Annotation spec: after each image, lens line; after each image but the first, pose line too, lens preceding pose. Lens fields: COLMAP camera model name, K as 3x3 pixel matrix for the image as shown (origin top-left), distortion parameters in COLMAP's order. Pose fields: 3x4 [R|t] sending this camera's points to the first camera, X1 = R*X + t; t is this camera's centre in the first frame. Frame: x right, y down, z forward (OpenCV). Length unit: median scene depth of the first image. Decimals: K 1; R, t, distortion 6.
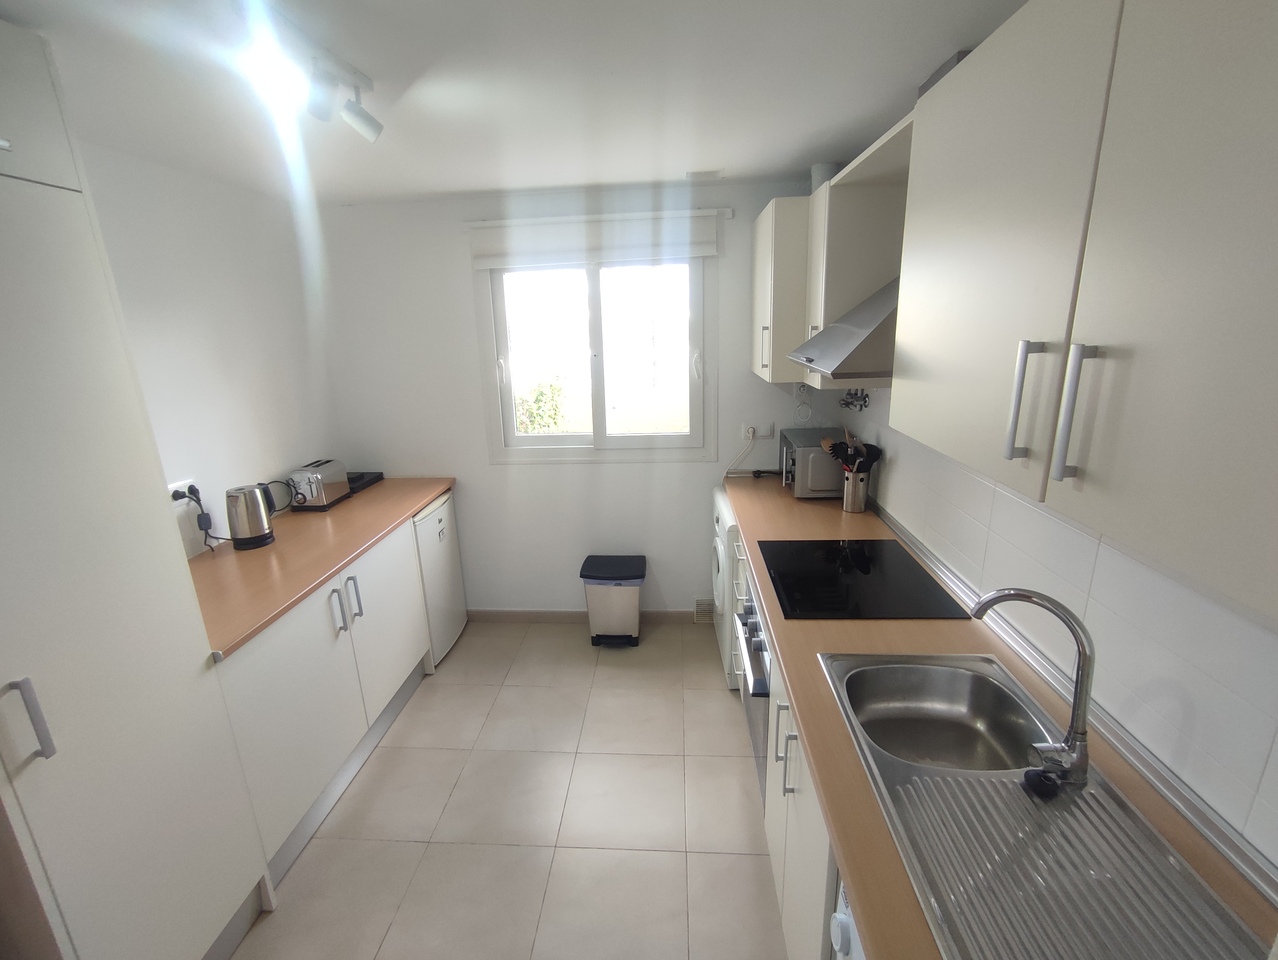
lens RADIAL K [[578.2, 0, 633.0], [0, 578.2, 480.8], [0, 0, 1]] dist [-0.054530, 0.043450]
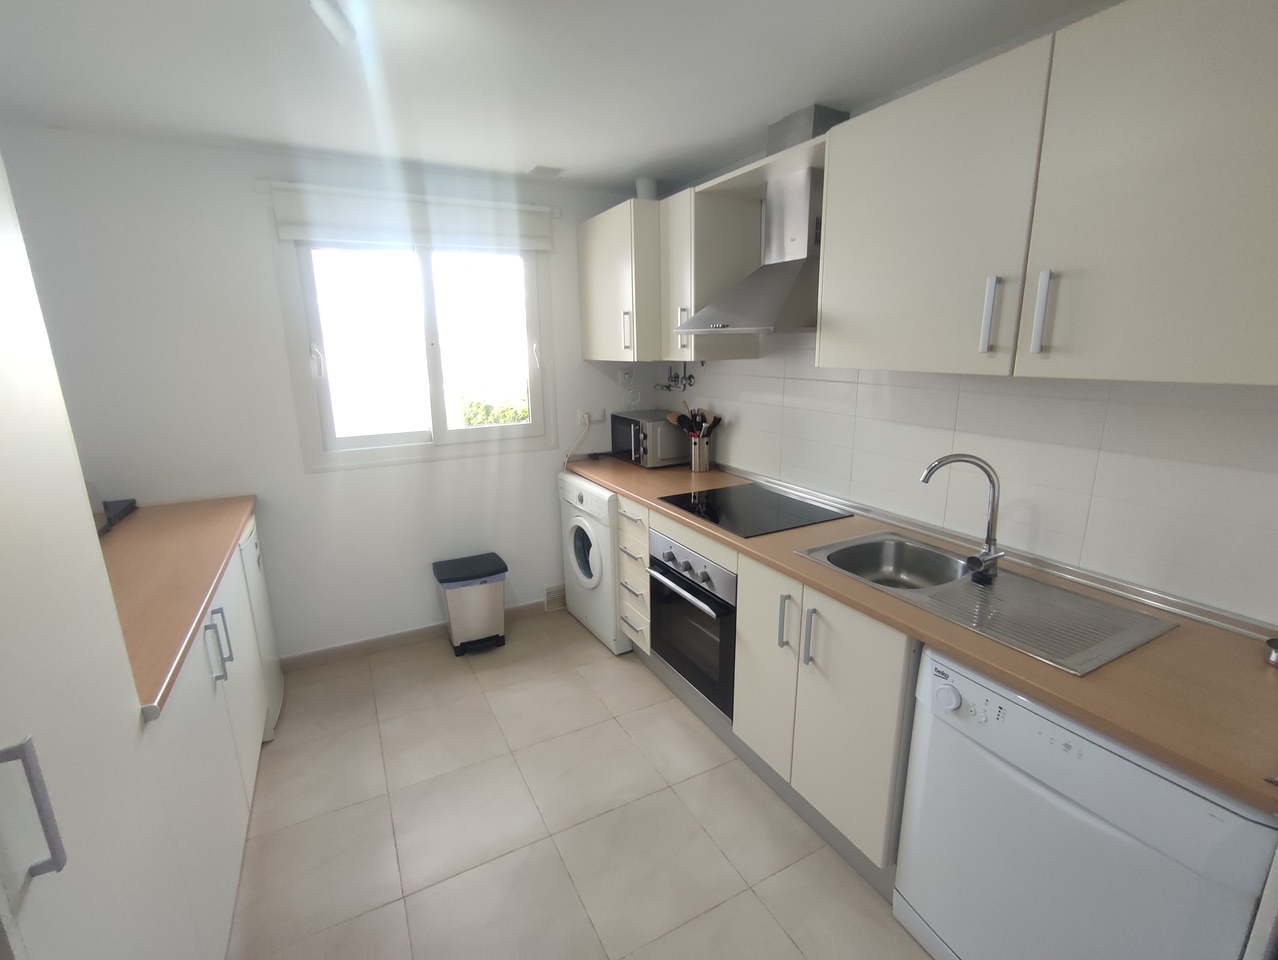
lens RADIAL K [[578.2, 0, 633.0], [0, 578.2, 480.8], [0, 0, 1]] dist [-0.054530, 0.043450]
pose [[0.847697, -0.100582, 0.520857, -0.296839], [0.127338, 0.991735, -0.015731, 0.060764], [-0.514970, 0.079660, 0.853499, 0.052392]]
